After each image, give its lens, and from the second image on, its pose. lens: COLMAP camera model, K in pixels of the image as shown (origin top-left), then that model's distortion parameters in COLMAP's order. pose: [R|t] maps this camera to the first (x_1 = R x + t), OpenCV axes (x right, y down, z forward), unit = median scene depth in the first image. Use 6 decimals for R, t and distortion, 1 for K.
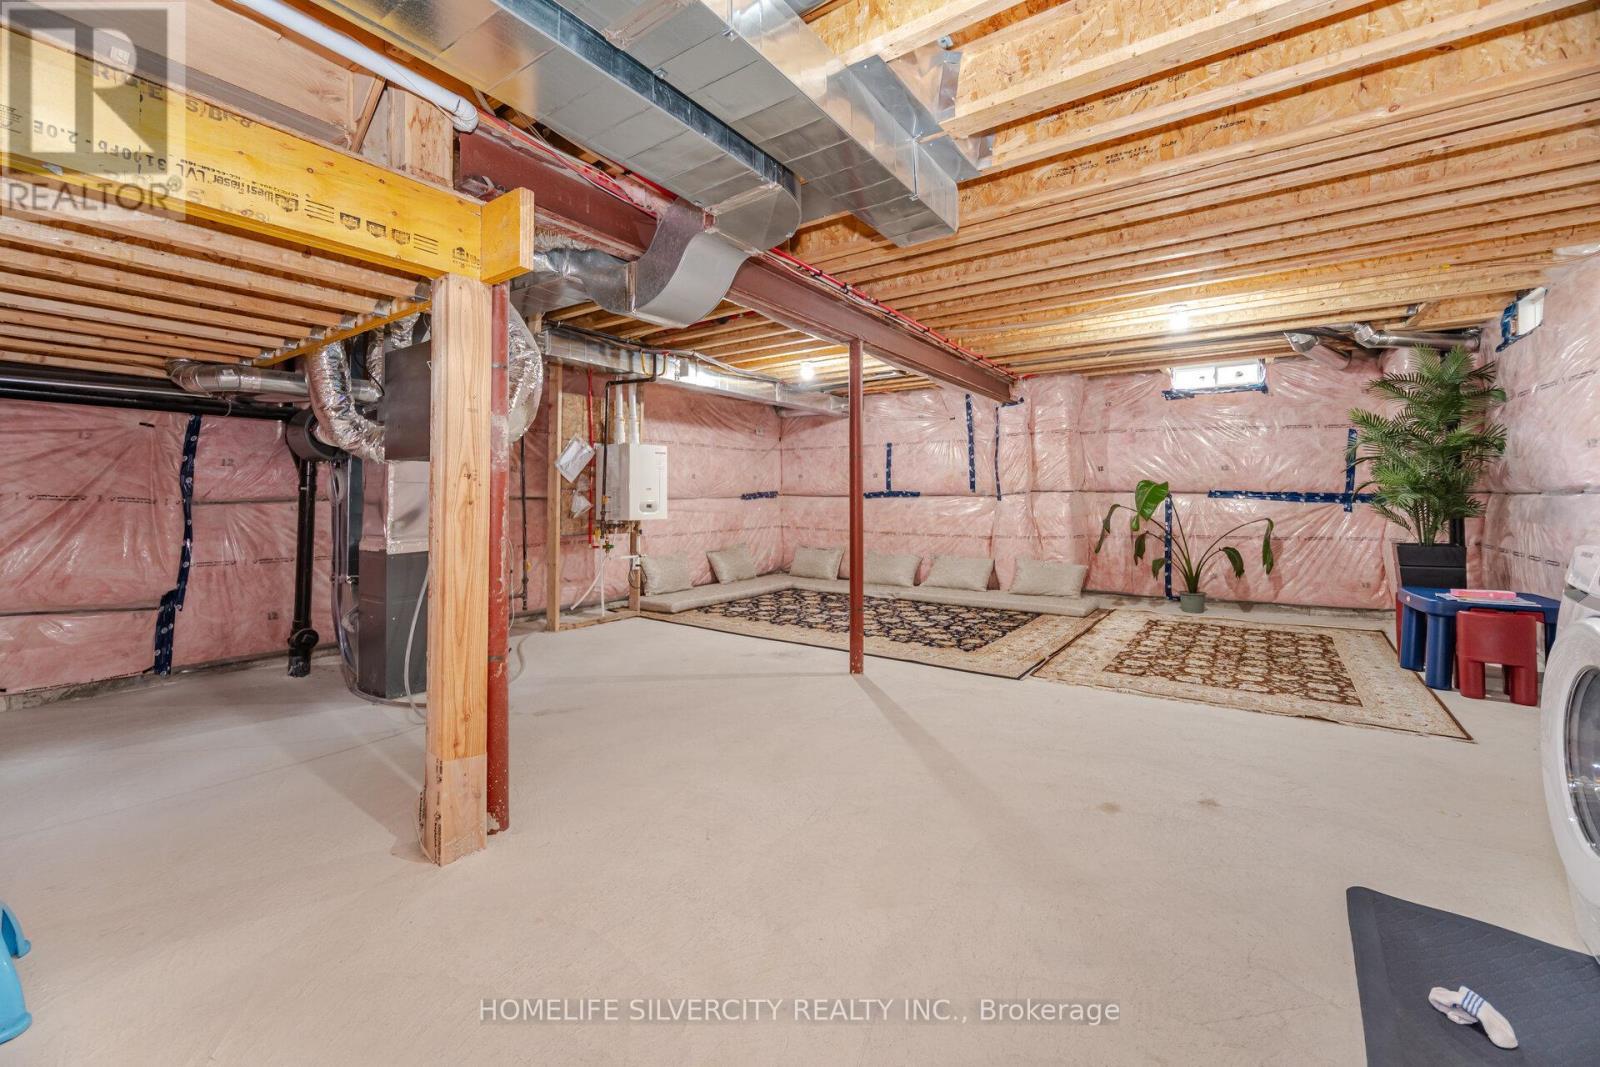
lens RADIAL K [[653.3, 0, 813.9], [0, 653.3, 487.1], [0, 0, 1]] dist [0.001923, -0.000748]
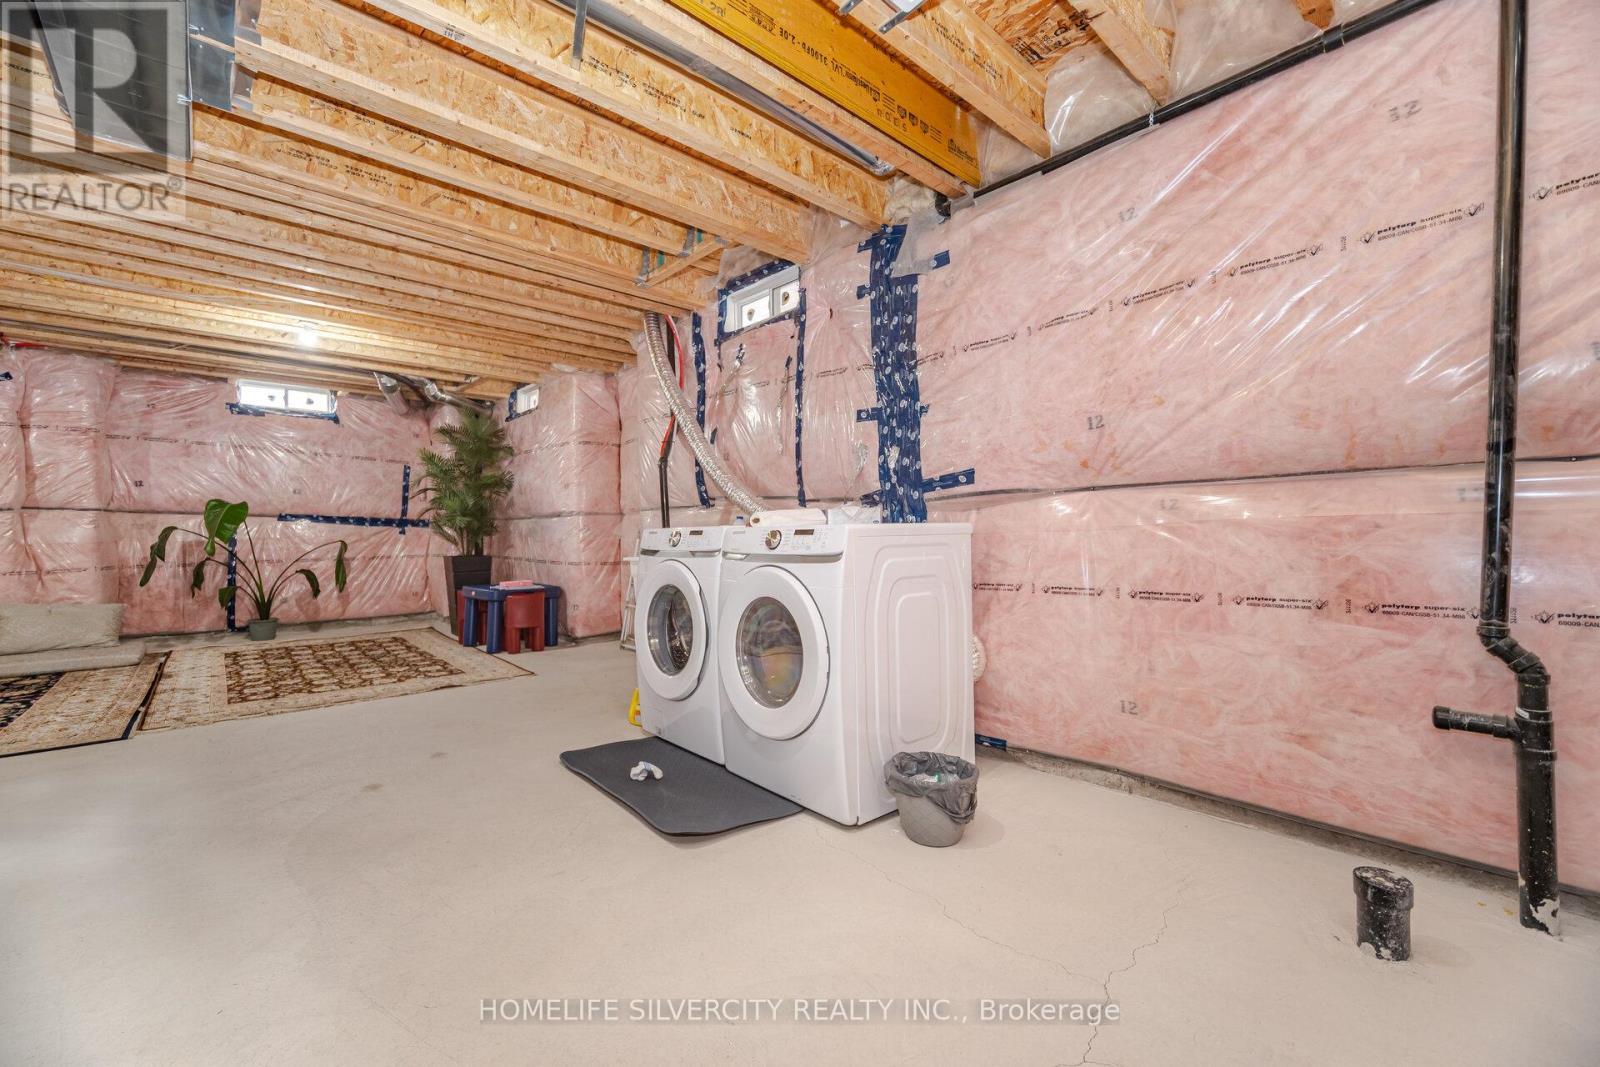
lens RADIAL K [[653.3, 0, 762.2], [0, 653.3, 533.7], [0, 0, 1]] dist [0.001923, -0.000748]
pose [[0.274310, 0.002150, 0.961639, -0.144668], [-0.014958, 0.999886, 0.002031, 0.023243], [-0.961525, -0.014941, 0.274311, 0.036681]]
